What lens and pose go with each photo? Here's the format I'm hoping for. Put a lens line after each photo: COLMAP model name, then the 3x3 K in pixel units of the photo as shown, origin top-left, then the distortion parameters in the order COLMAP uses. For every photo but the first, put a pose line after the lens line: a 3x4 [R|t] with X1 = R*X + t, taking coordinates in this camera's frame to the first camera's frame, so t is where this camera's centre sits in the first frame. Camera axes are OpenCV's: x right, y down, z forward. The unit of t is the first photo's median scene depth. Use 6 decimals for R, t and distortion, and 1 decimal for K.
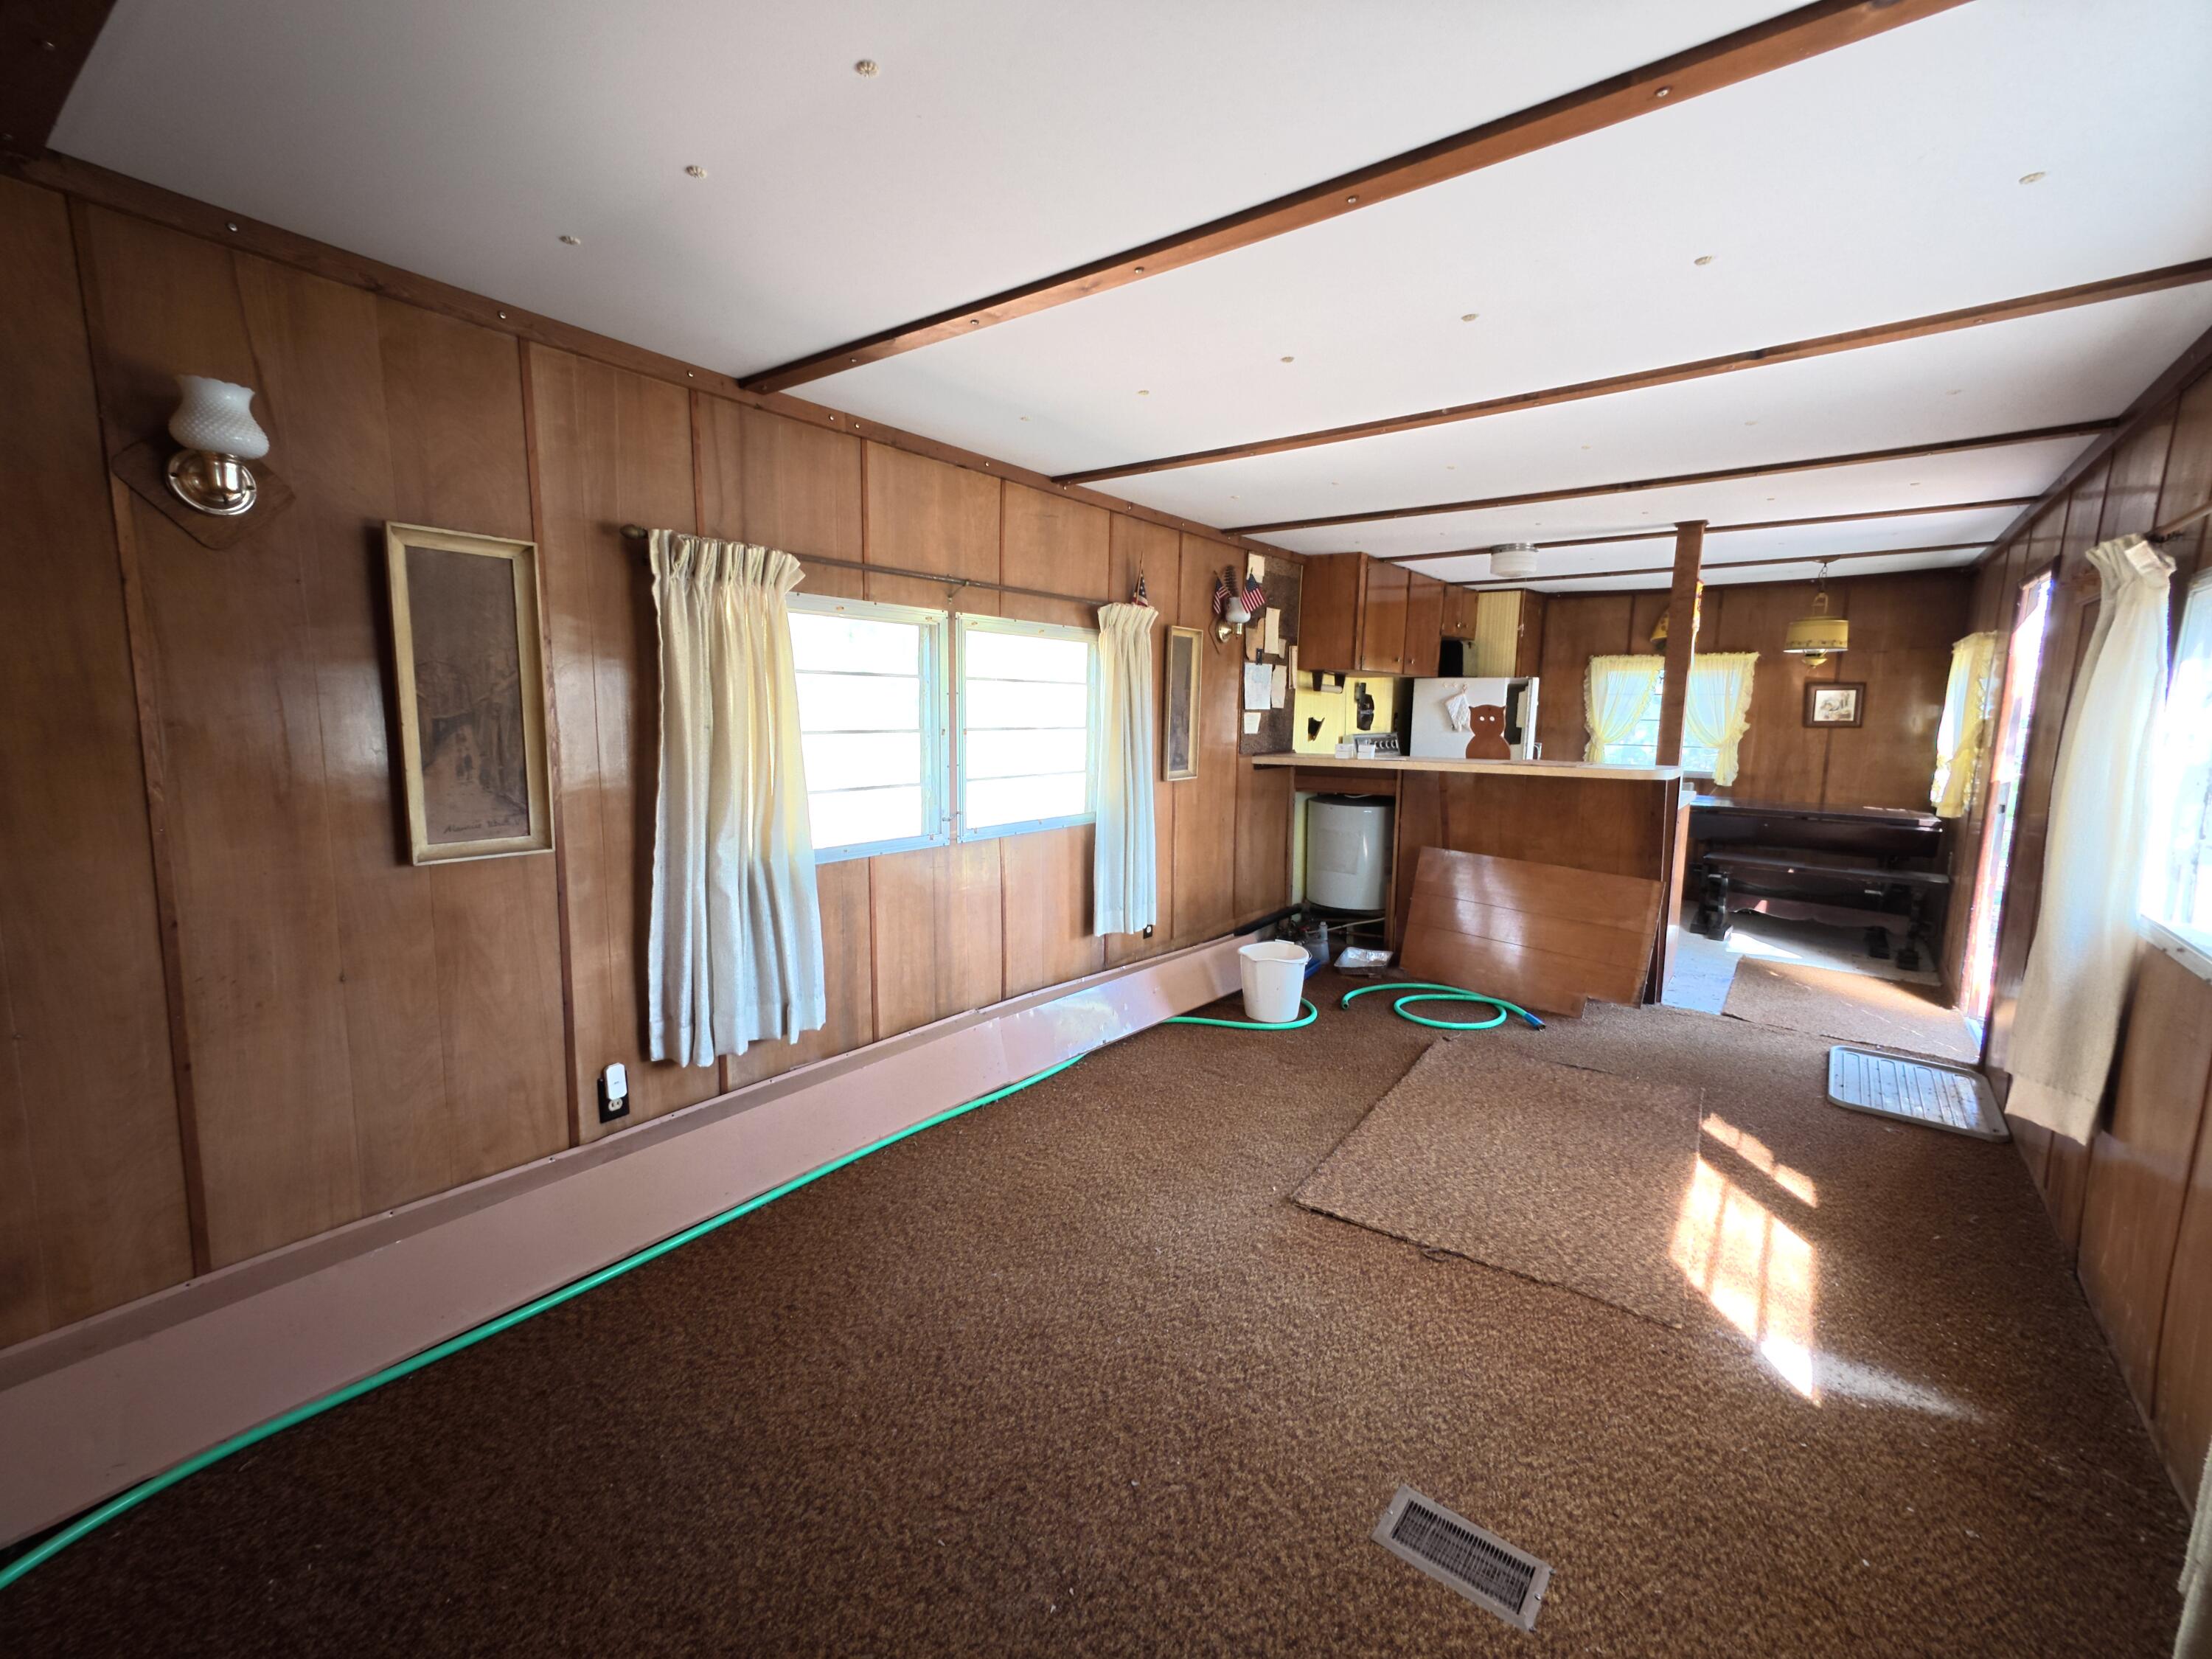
lens RADIAL K [[950.1, 0, 1102.0], [0, 950.1, 835.9], [0, 0, 1]] dist [0.046860, 0.000146]
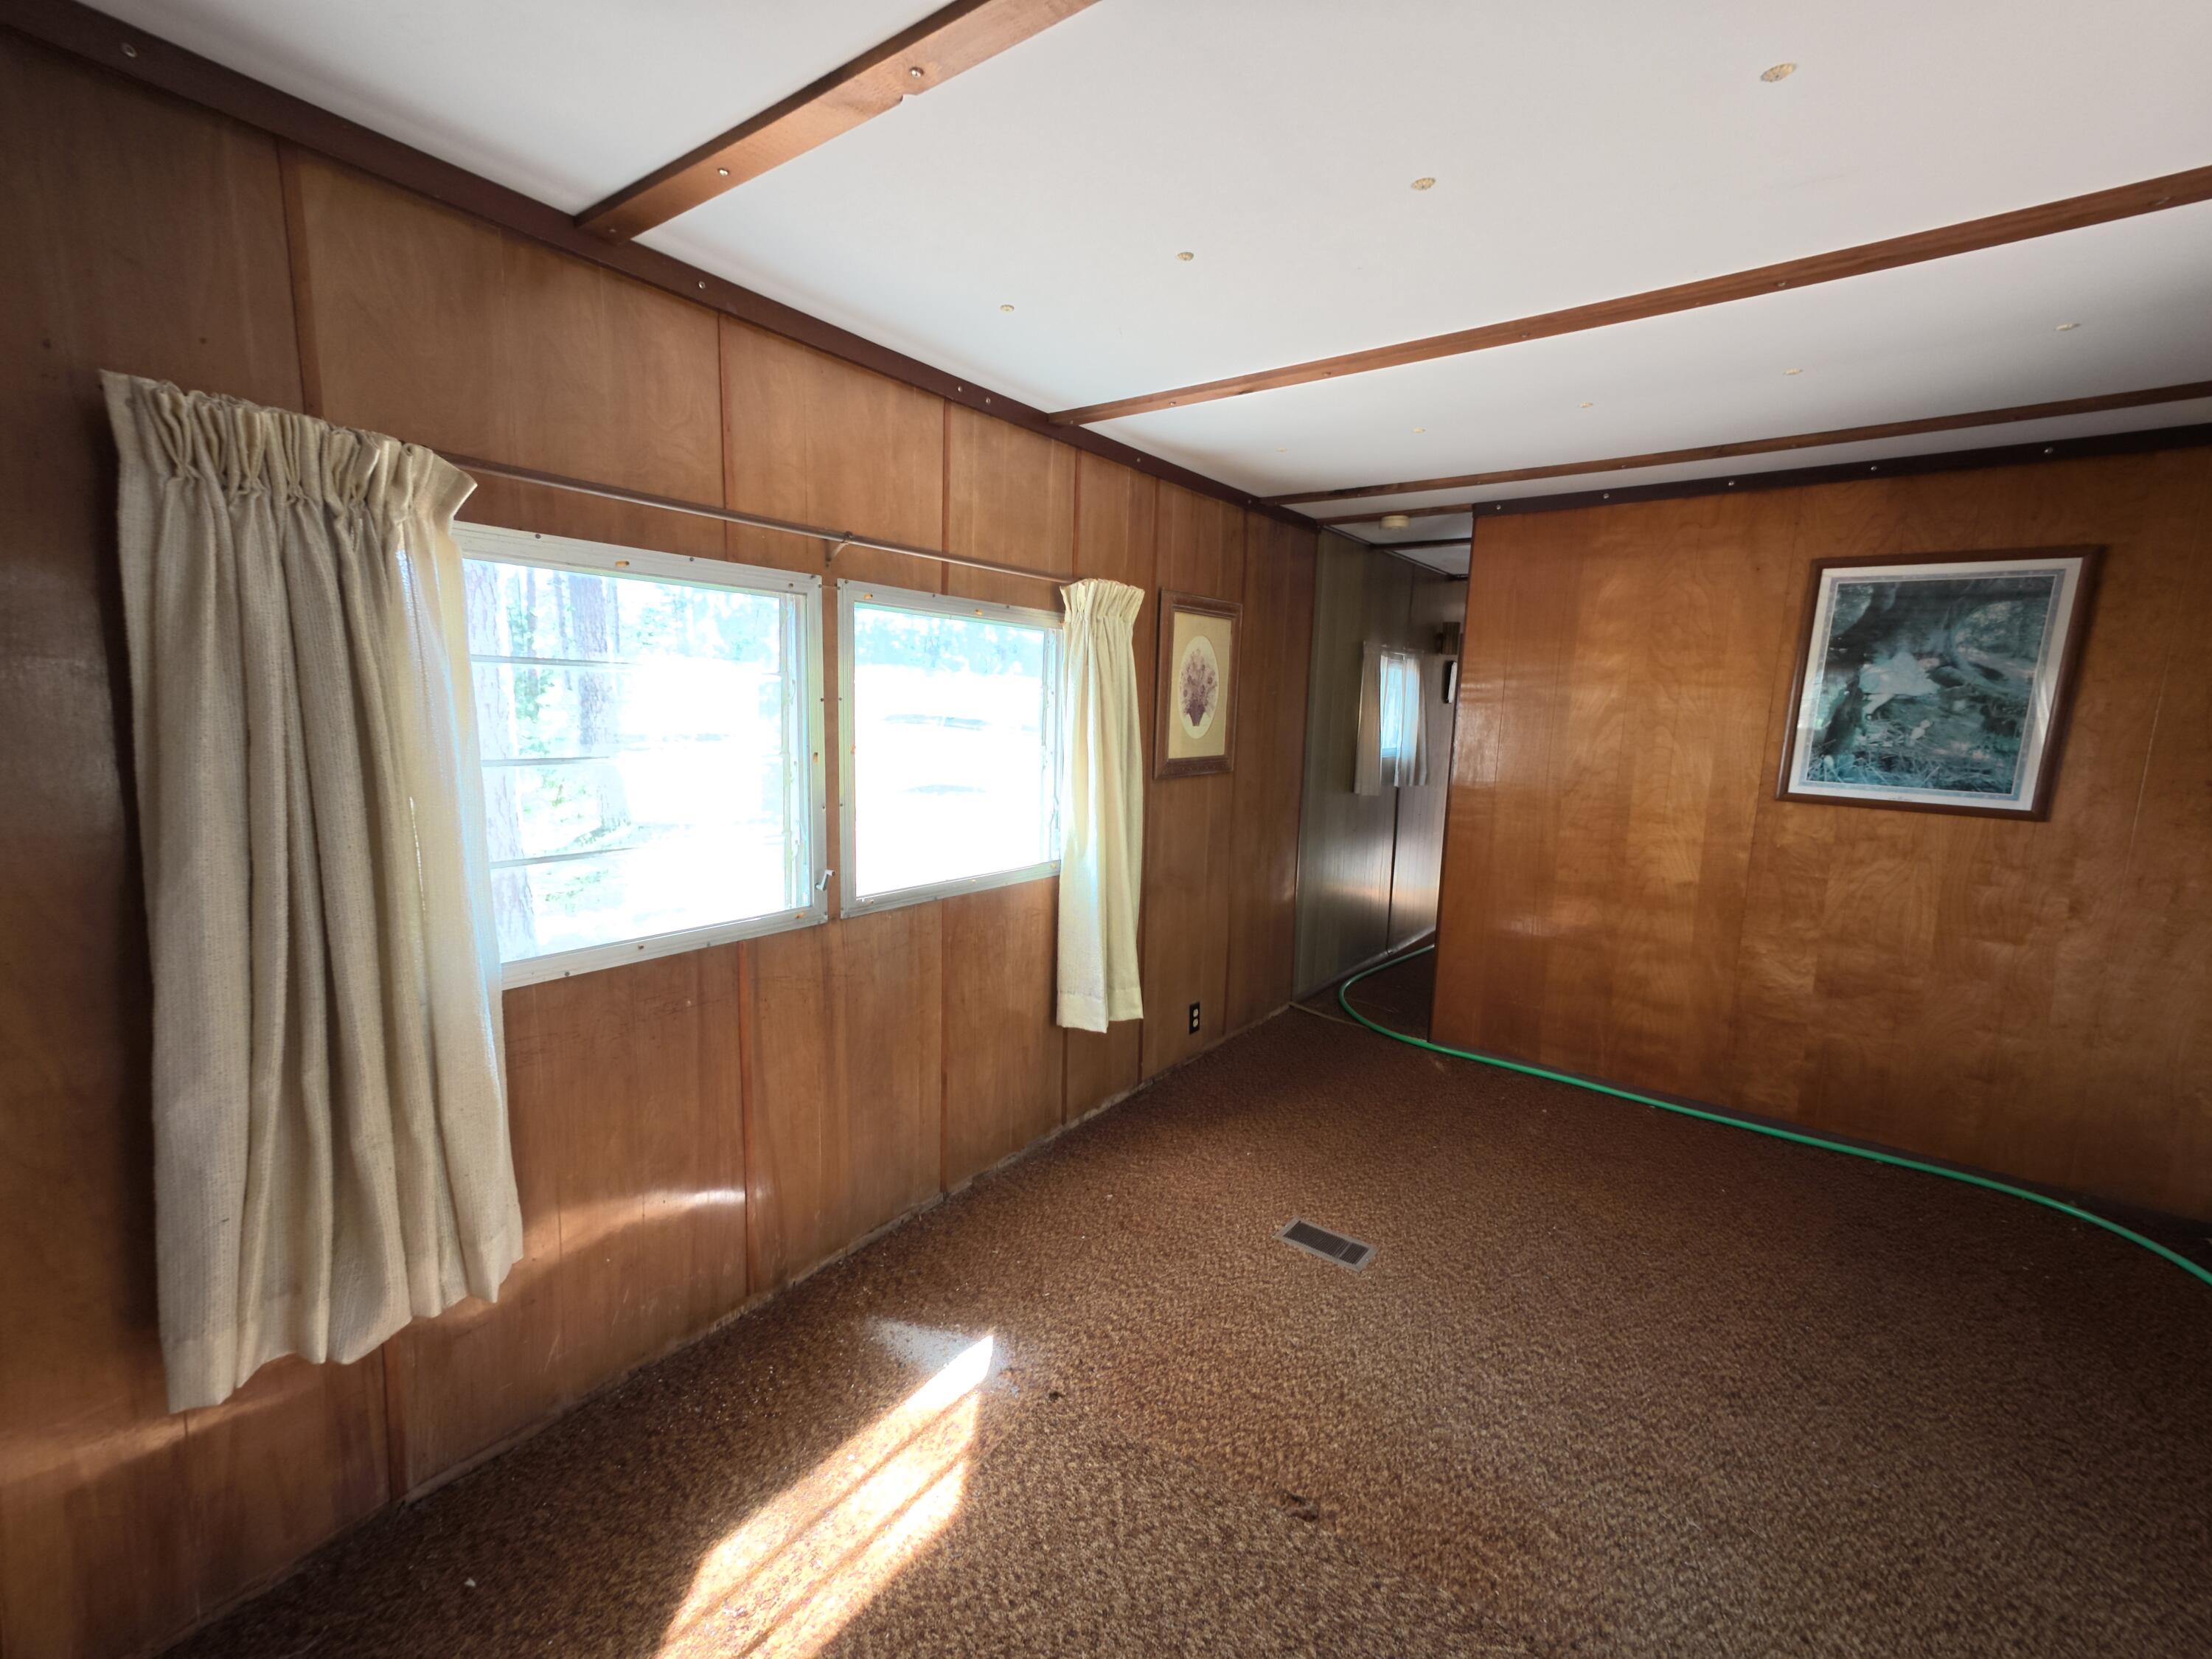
lens RADIAL K [[940.4, 0, 1103.7], [0, 940.4, 828.2], [0, 0, 1]] dist [0.029174, 0.003419]
pose [[-0.998932, -0.044900, -0.010900, 0.460193], [-0.046171, 0.961129, 0.272210, -0.201718], [-0.001746, 0.272423, -0.962176, 1.367528]]
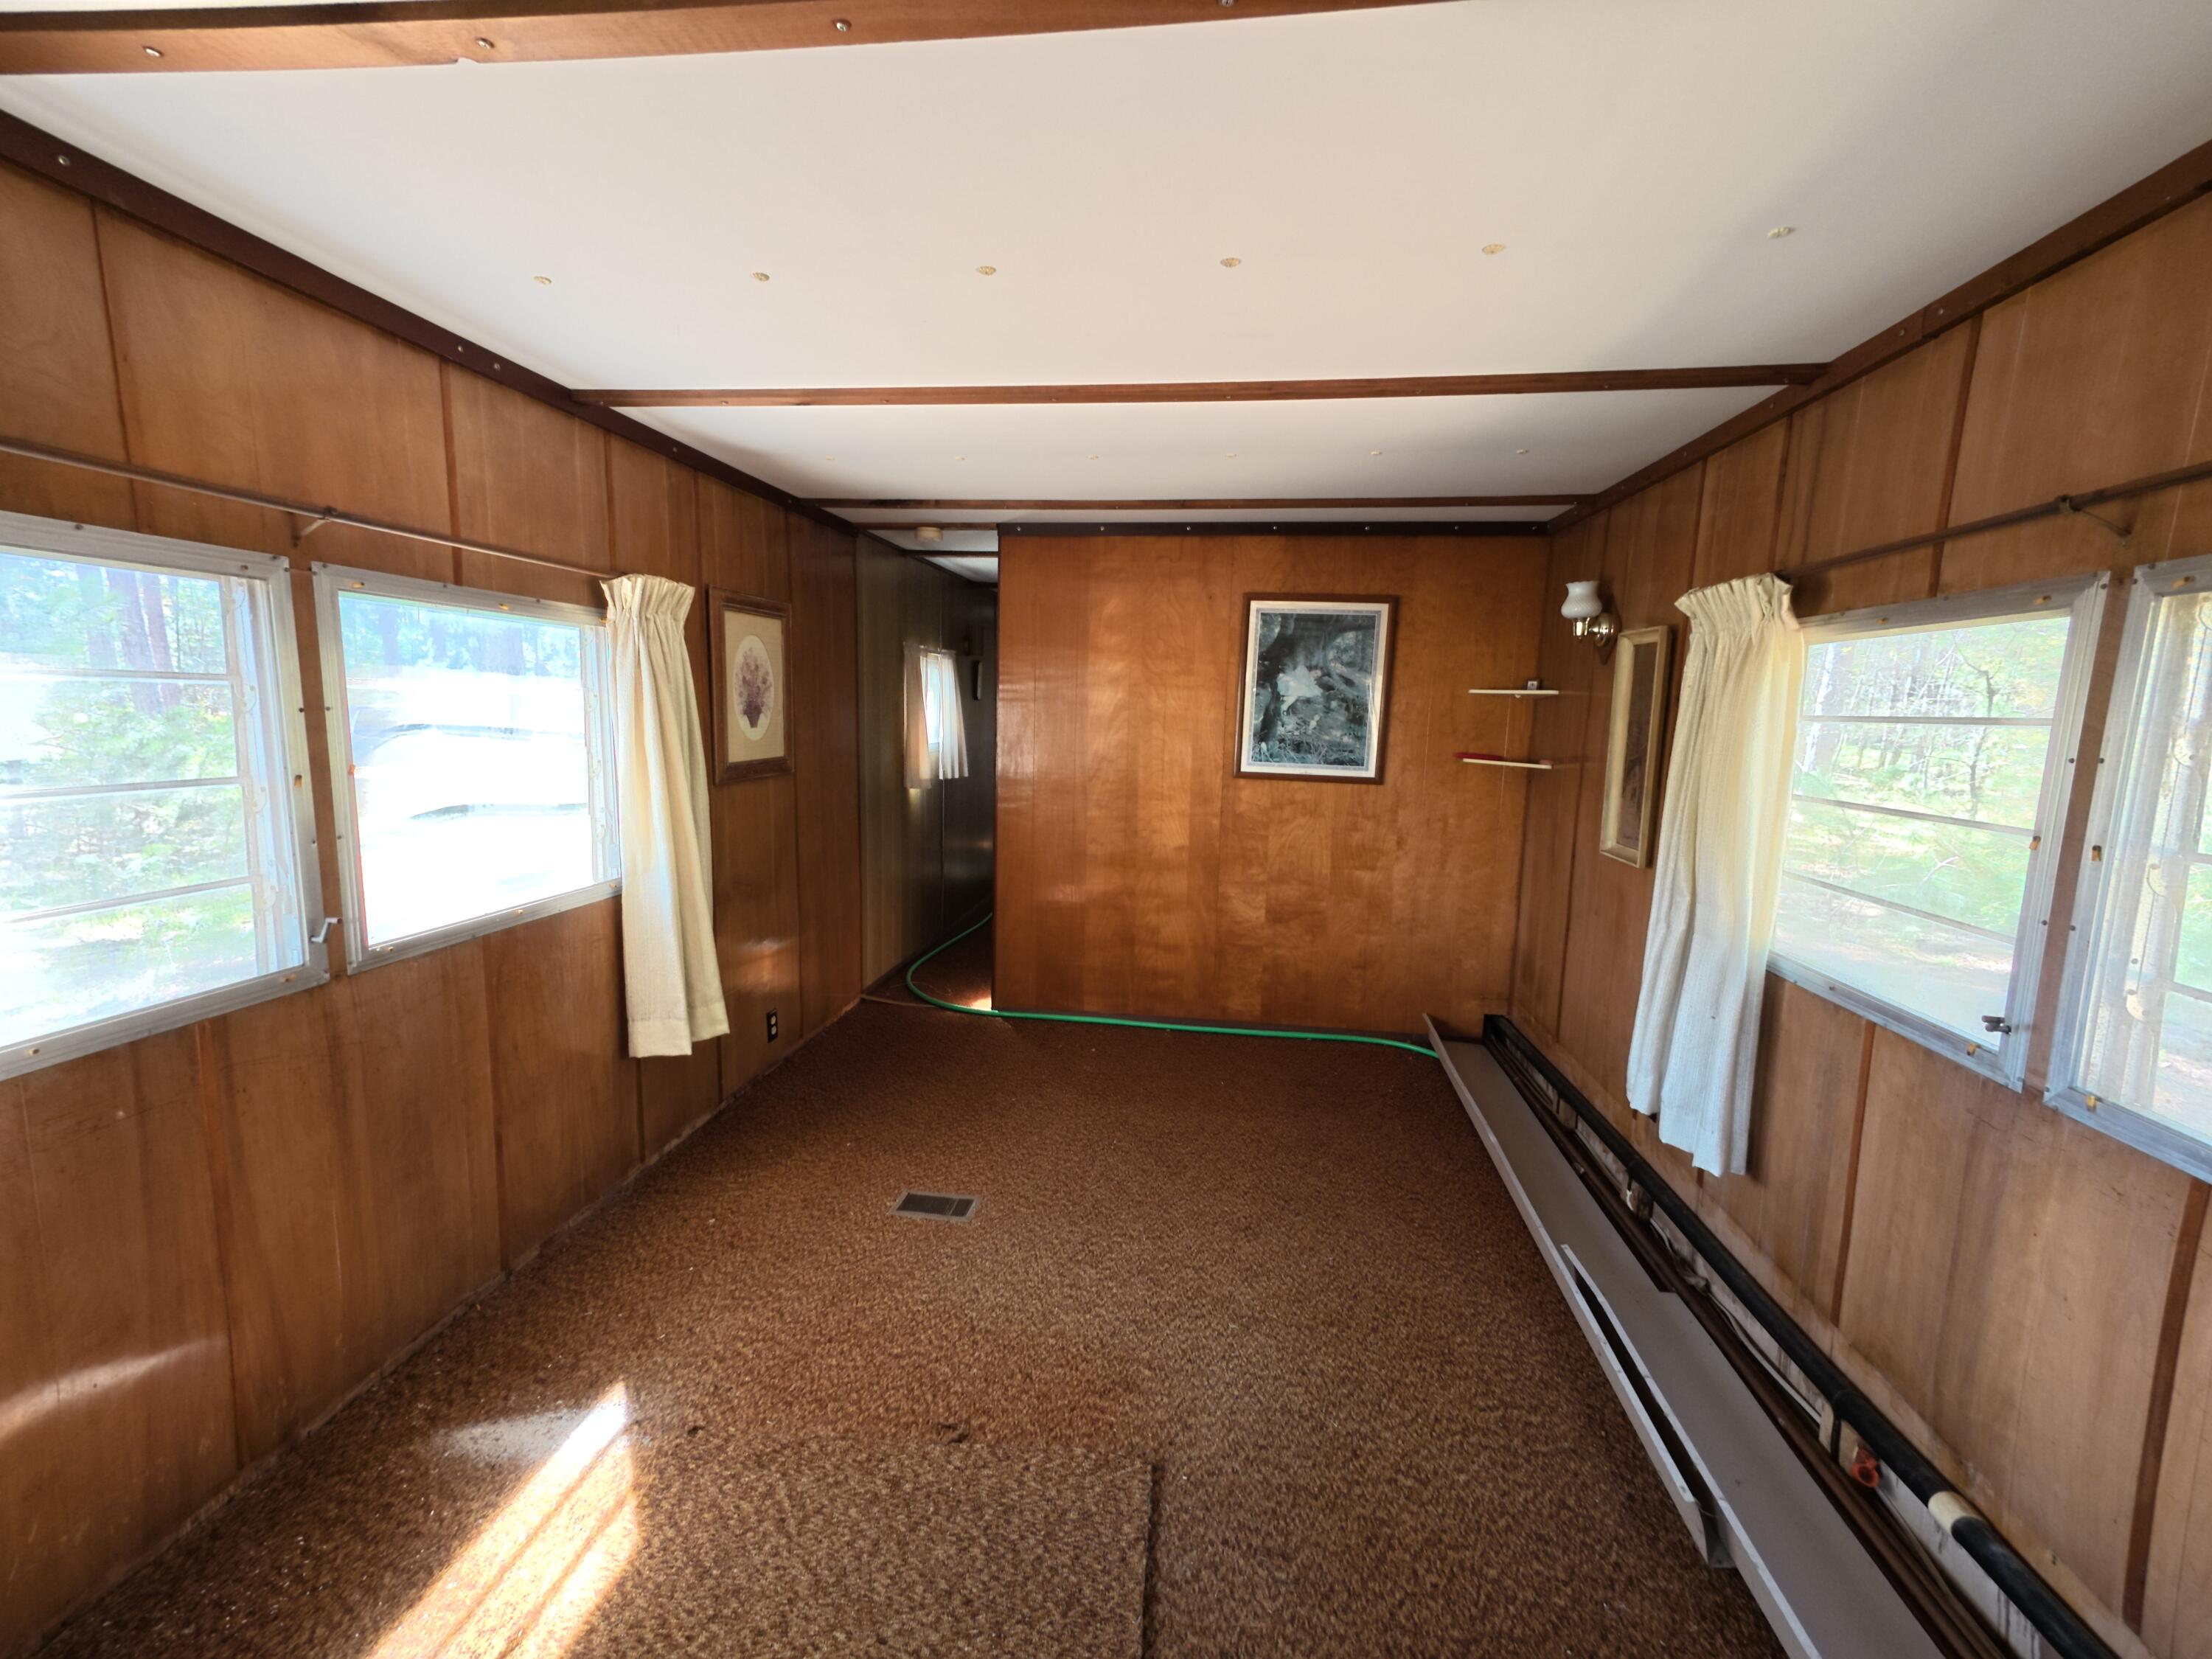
lens RADIAL K [[940.4, 0, 1103.7], [0, 940.4, 828.2], [0, 0, 1]] dist [0.029174, 0.003419]
pose [[-0.873319, 0.027485, -0.486373, 0.536241], [-0.104679, 0.964497, 0.242461, -0.217397], [0.475770, 0.262659, -0.839436, 1.408115]]
